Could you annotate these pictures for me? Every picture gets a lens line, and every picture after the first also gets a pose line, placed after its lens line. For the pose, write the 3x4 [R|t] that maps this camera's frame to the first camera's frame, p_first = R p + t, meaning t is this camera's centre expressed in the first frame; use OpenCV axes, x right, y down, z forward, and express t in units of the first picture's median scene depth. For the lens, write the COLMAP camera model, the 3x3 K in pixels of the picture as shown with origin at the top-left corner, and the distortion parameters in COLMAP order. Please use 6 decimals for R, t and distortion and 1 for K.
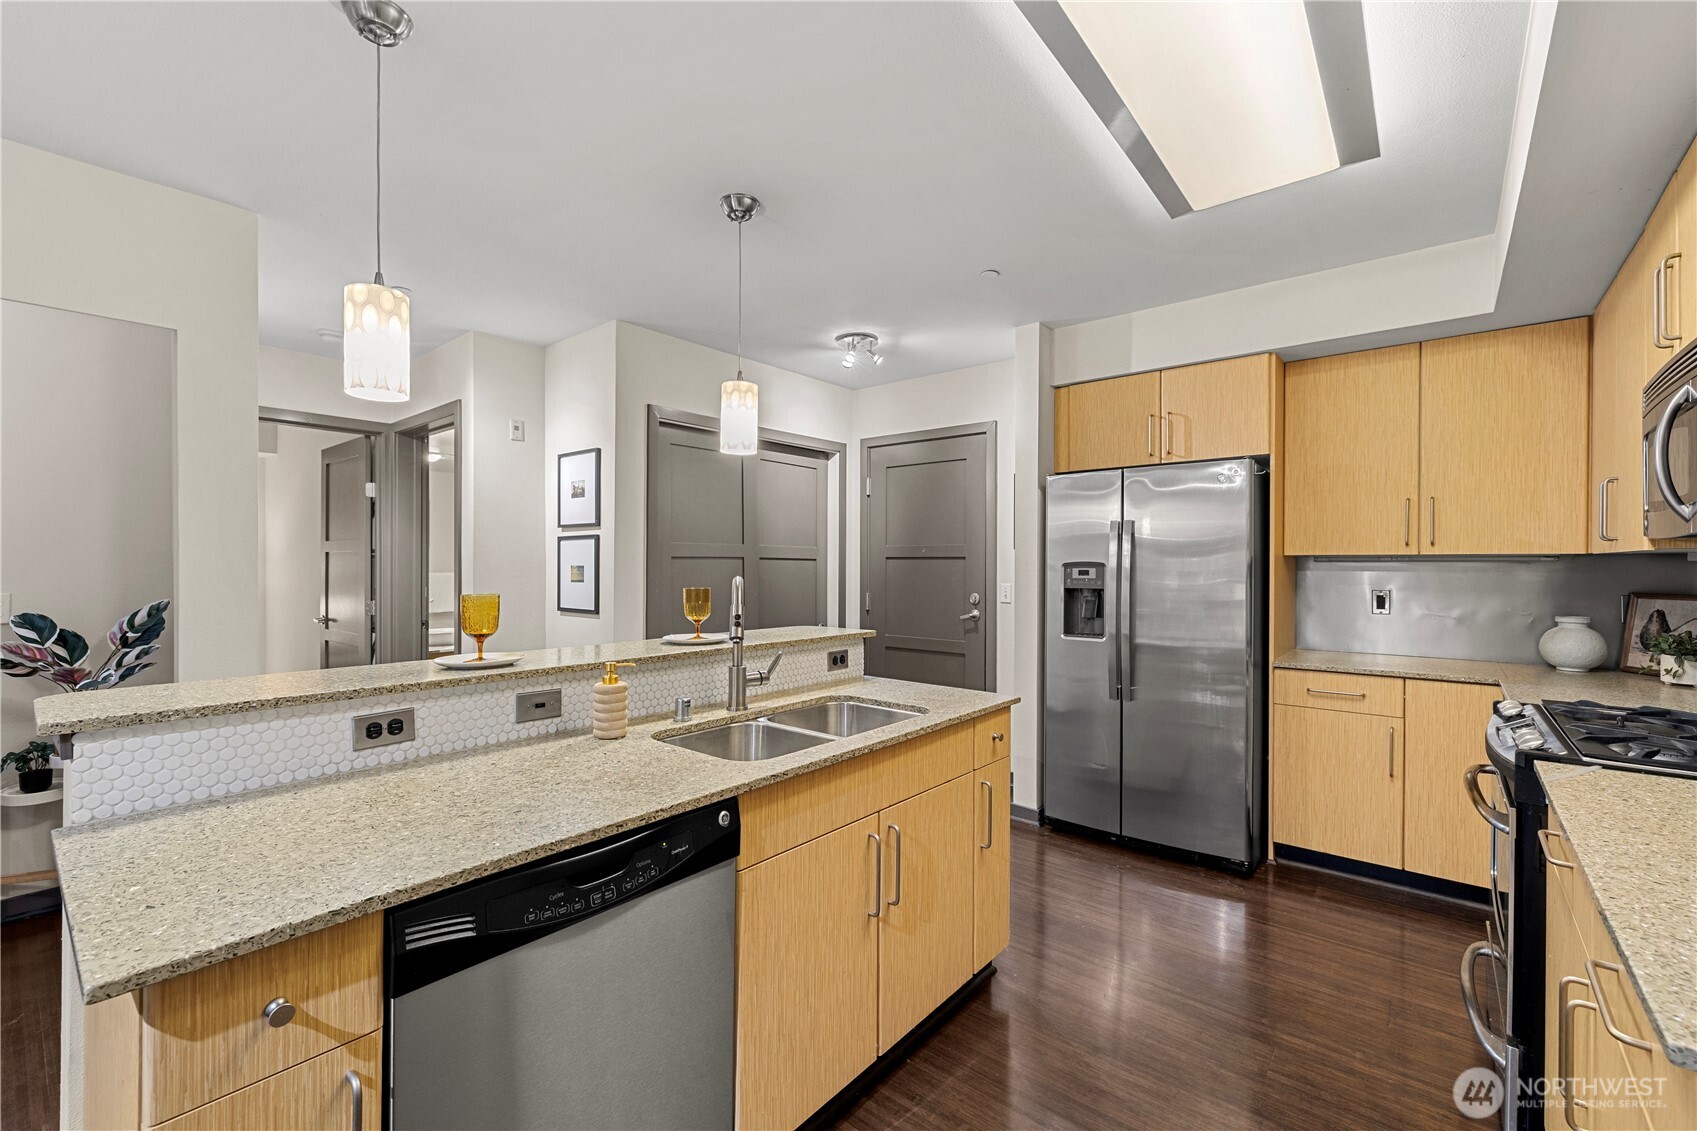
lens RADIAL K [[712.0, 0, 849.2], [0, 712.0, 564.3], [0, 0, 1]] dist [0.000314, 0.000028]
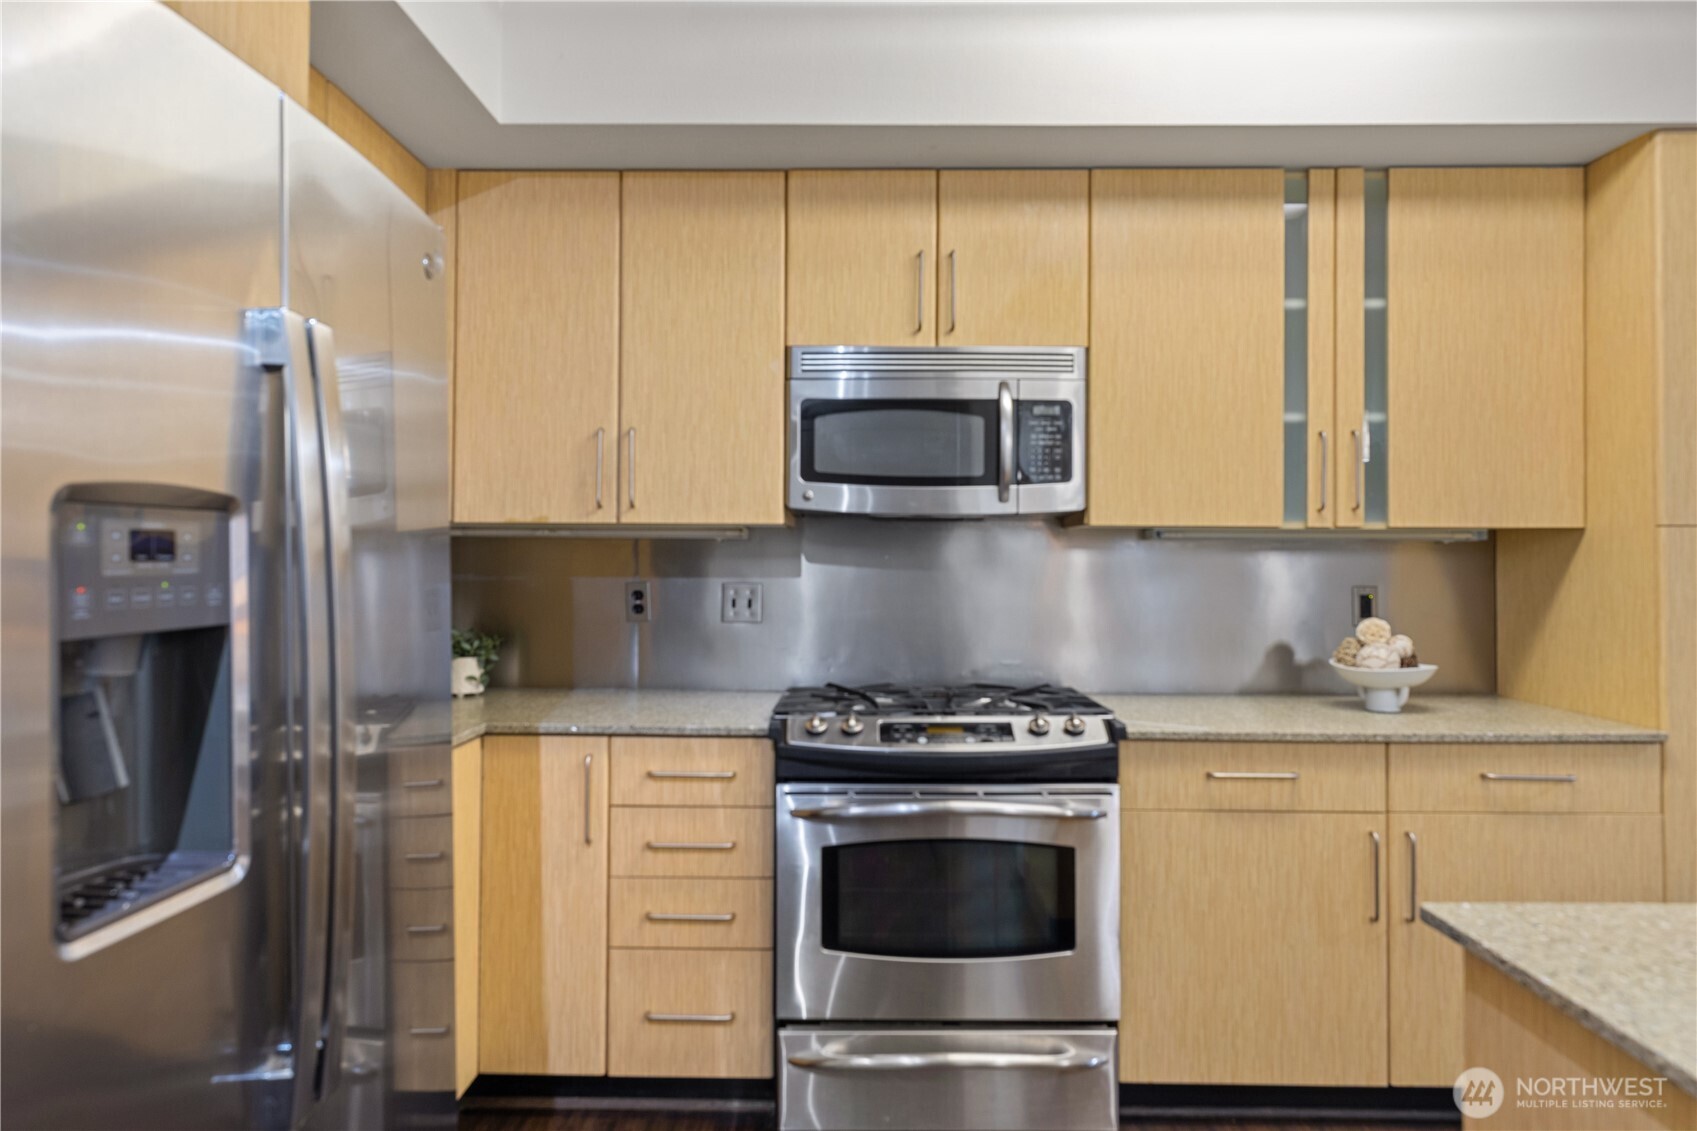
lens RADIAL K [[1052.9, 0, 853.0], [0, 1052.9, 539.3], [0, 0, 1]] dist [0.000772, 0.001096]
pose [[-0.627798, 0.010476, 0.778305, 0.012490], [-0.004698, 0.999840, -0.017247, 0.015748], [-0.778362, -0.014484, -0.627649, 1.178527]]
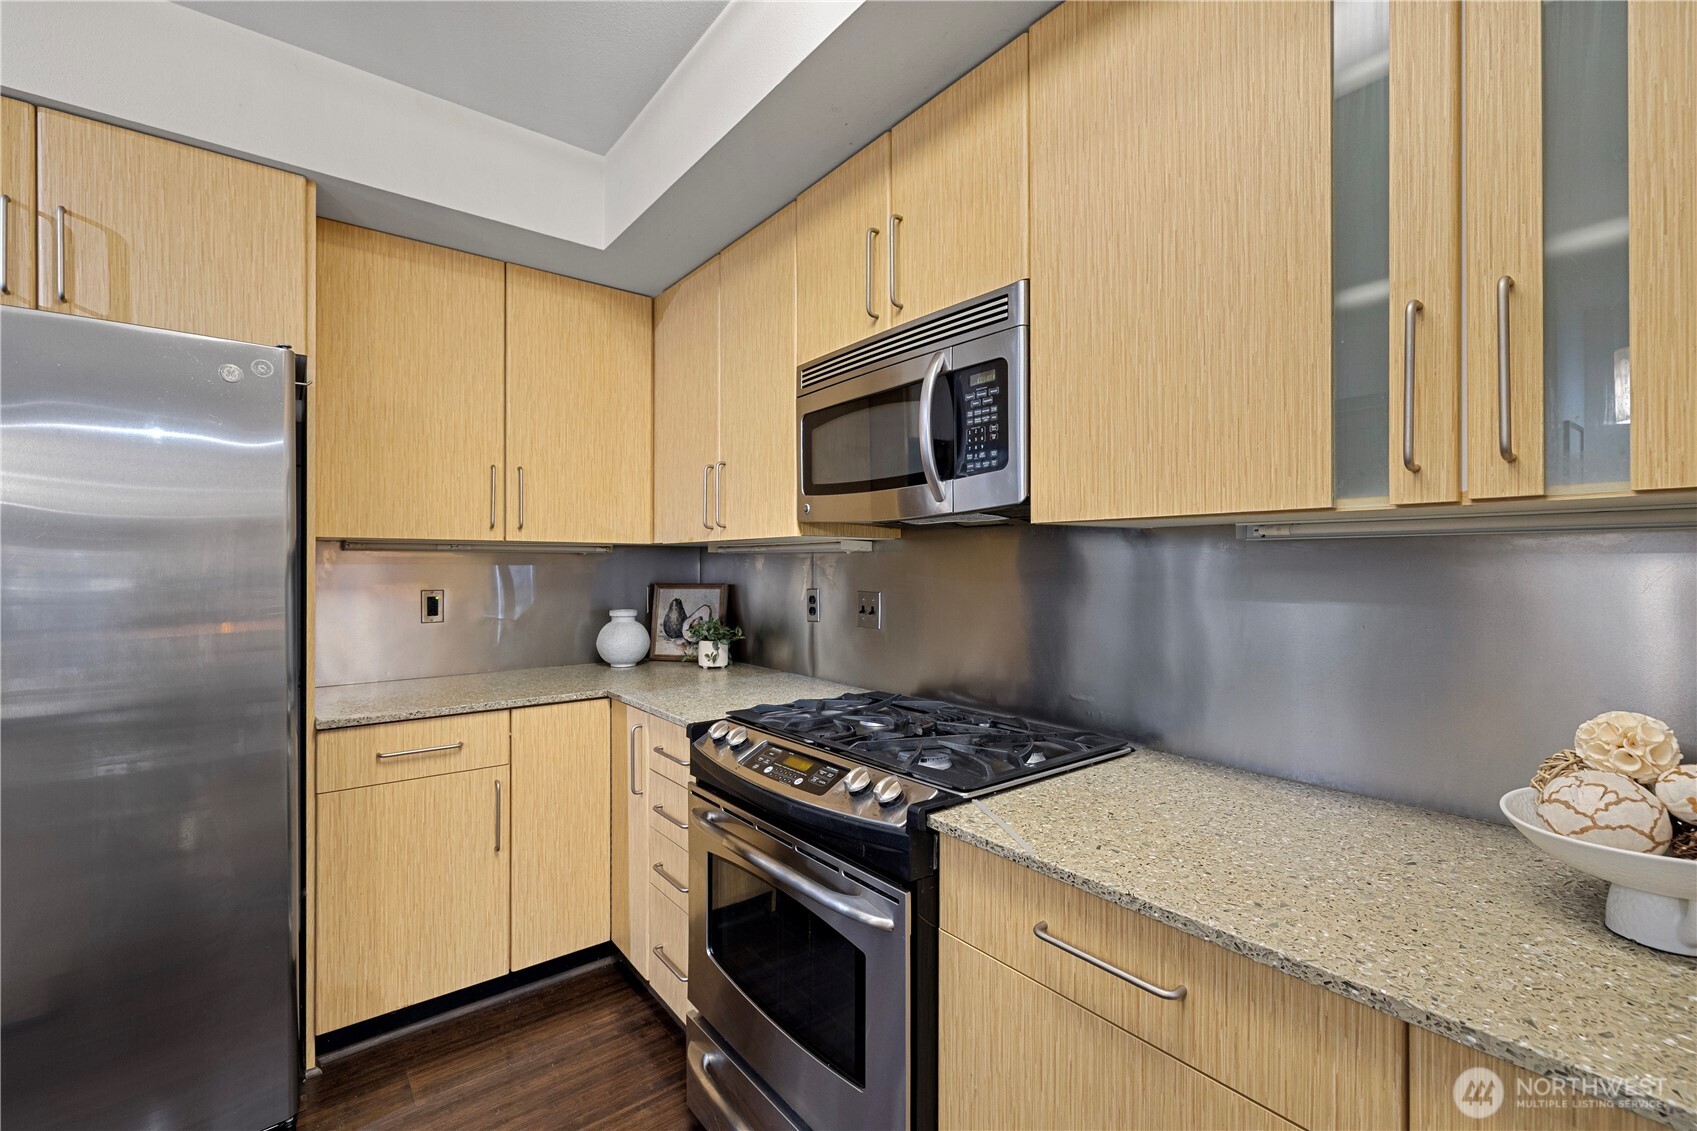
lens RADIAL K [[722.9, 0, 849.0], [0, 722.9, 564.5], [0, 0, 1]] dist [0.000078, 0.000188]
pose [[0.206526, -0.000543, 0.978441, 0.122340], [0.001854, 0.999998, 0.000164, 0.012240], [-0.978439, 0.001780, 0.206527, 0.486057]]
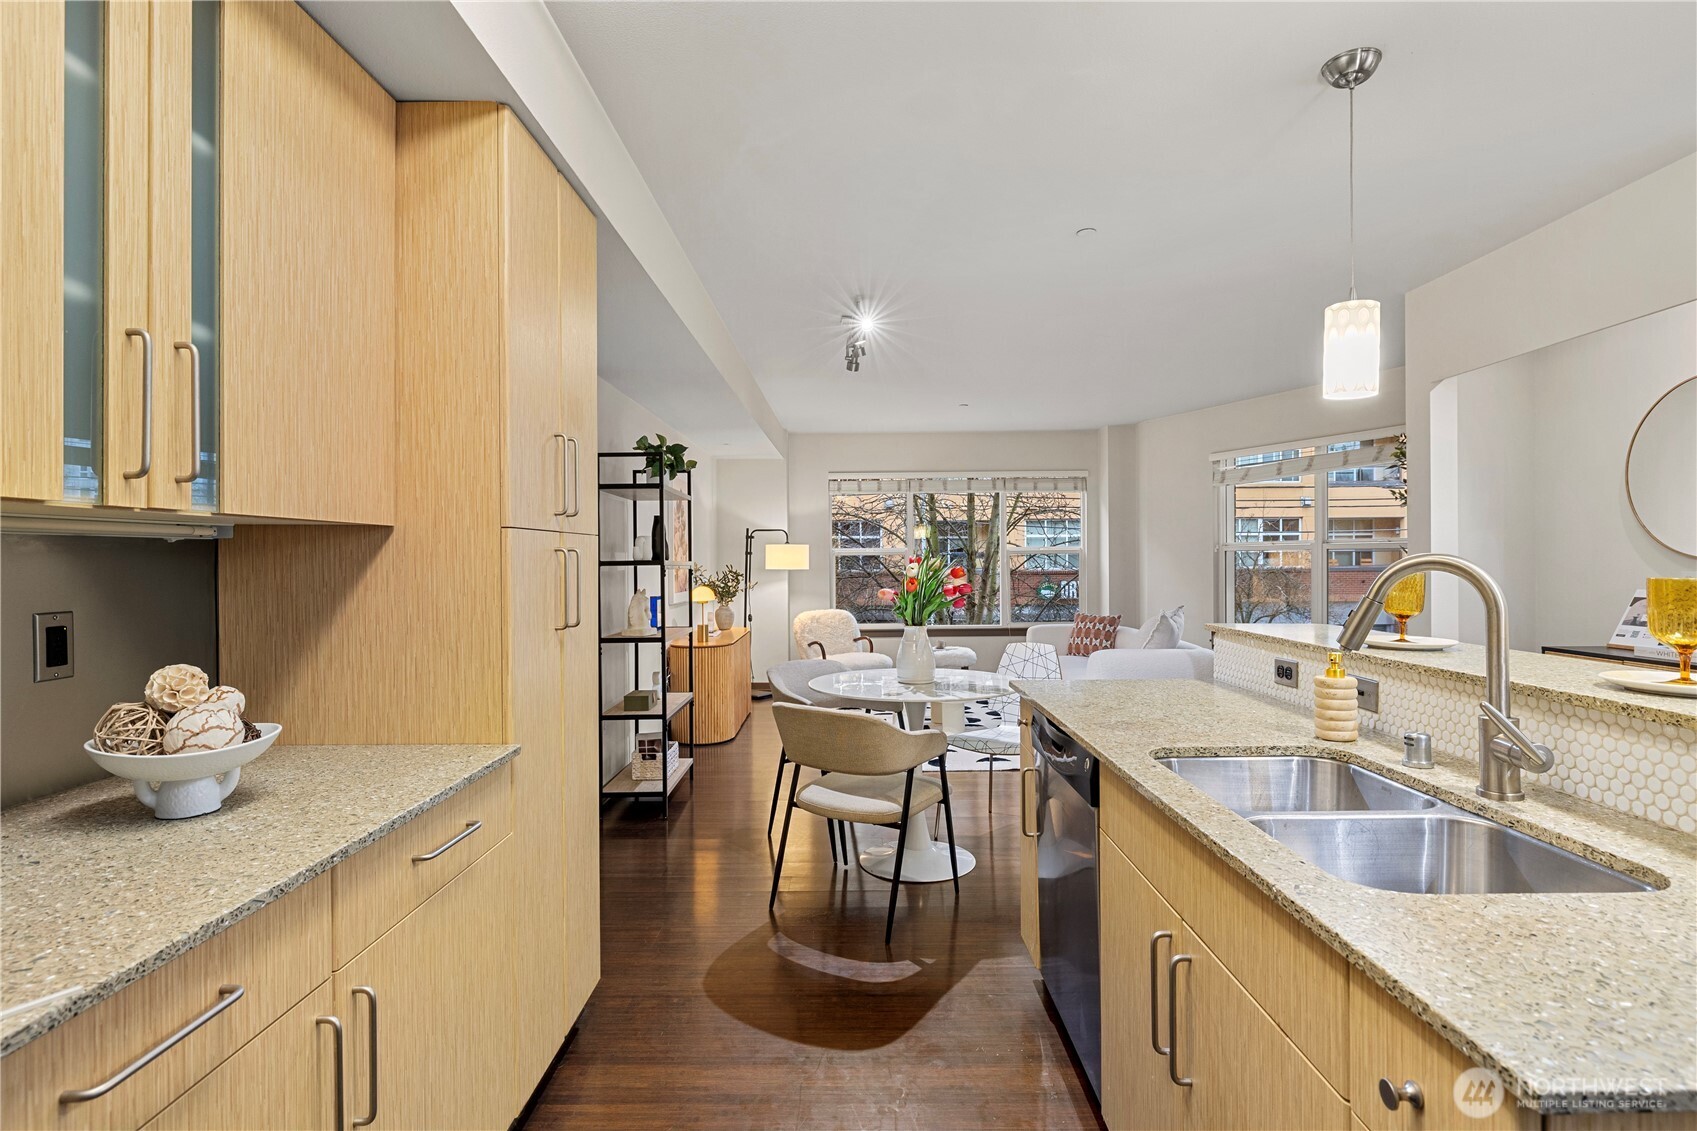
lens RADIAL K [[841.3, 0, 852.0], [0, 841.3, 560.6], [0, 0, 1]] dist [0.000093, 0.000432]
pose [[-0.769344, 0.003764, -0.638823, 0.443700], [0.004650, 0.999989, 0.000292, 0.013807], [0.638817, -0.002746, -0.769354, 0.821162]]
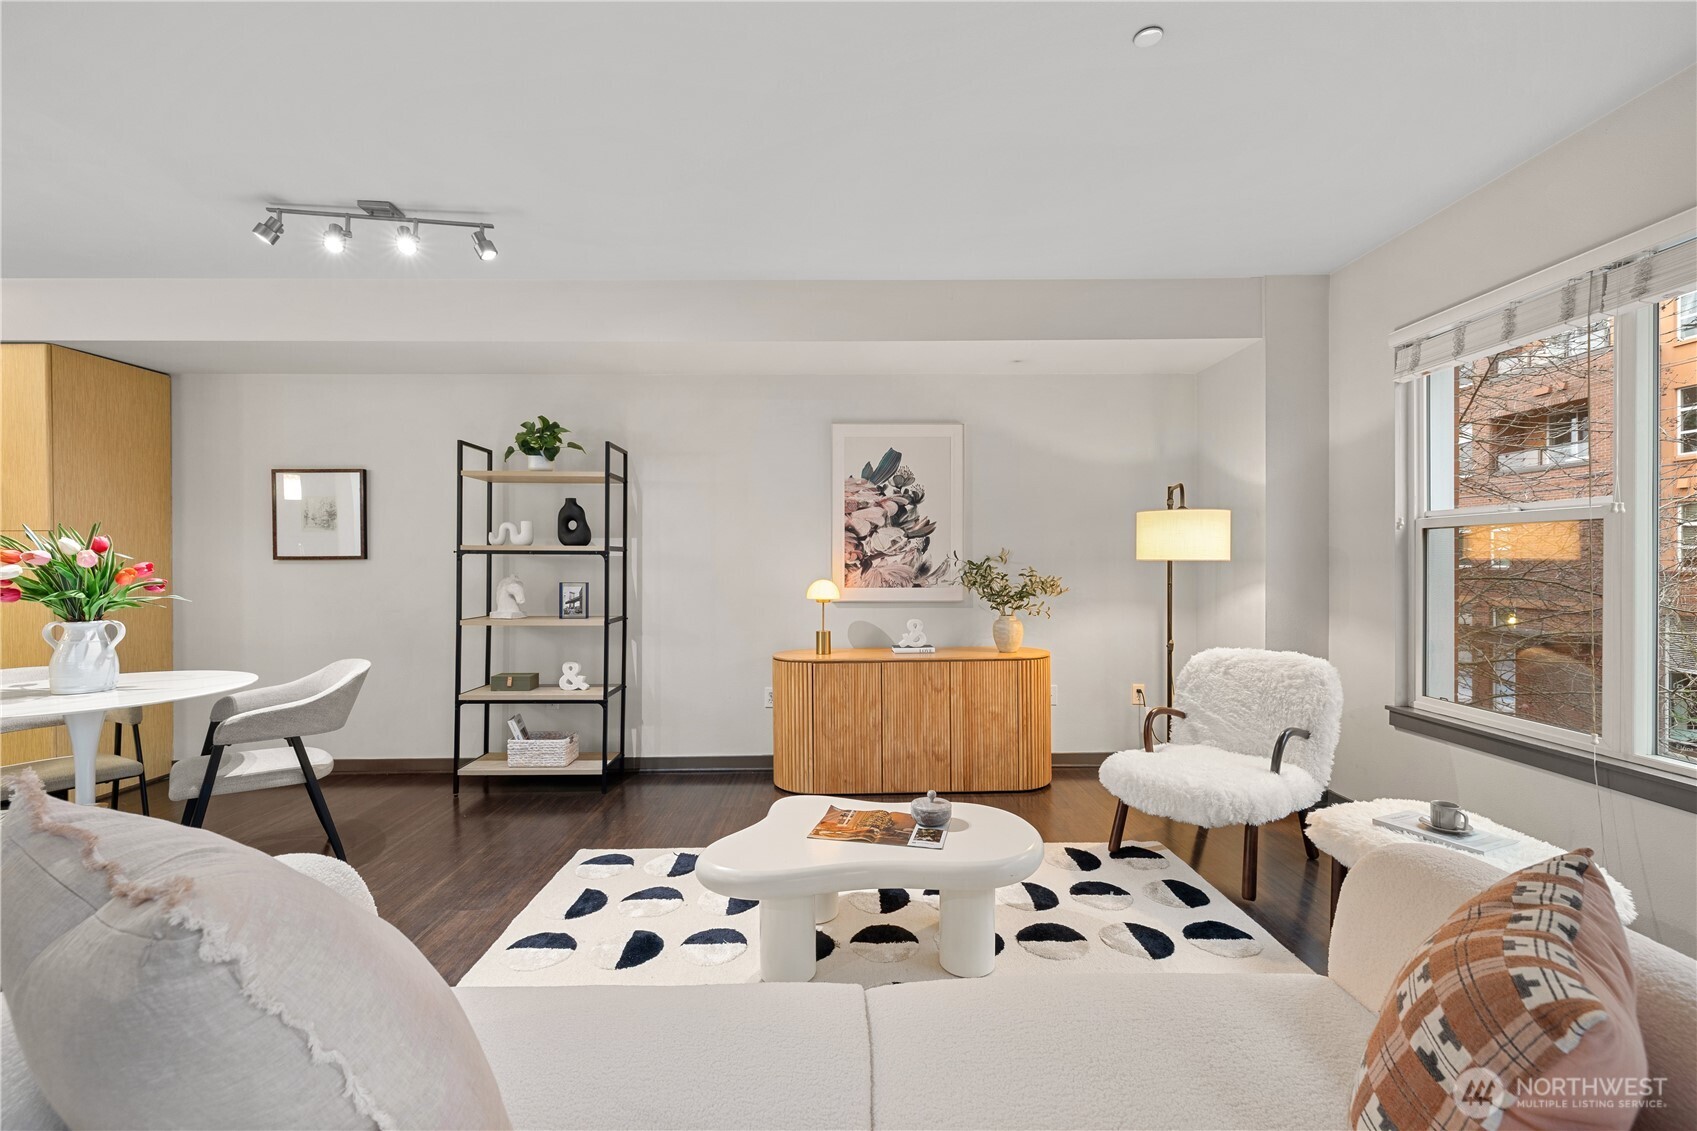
lens RADIAL K [[712.0, 0, 849.2], [0, 712.0, 564.3], [0, 0, 1]] dist [0.000314, 0.000028]
pose [[-0.652124, -0.004242, 0.758101, -1.587437], [0.002938, 0.999963, 0.008123, 0.037110], [-0.758107, 0.007525, -0.652087, -0.177441]]
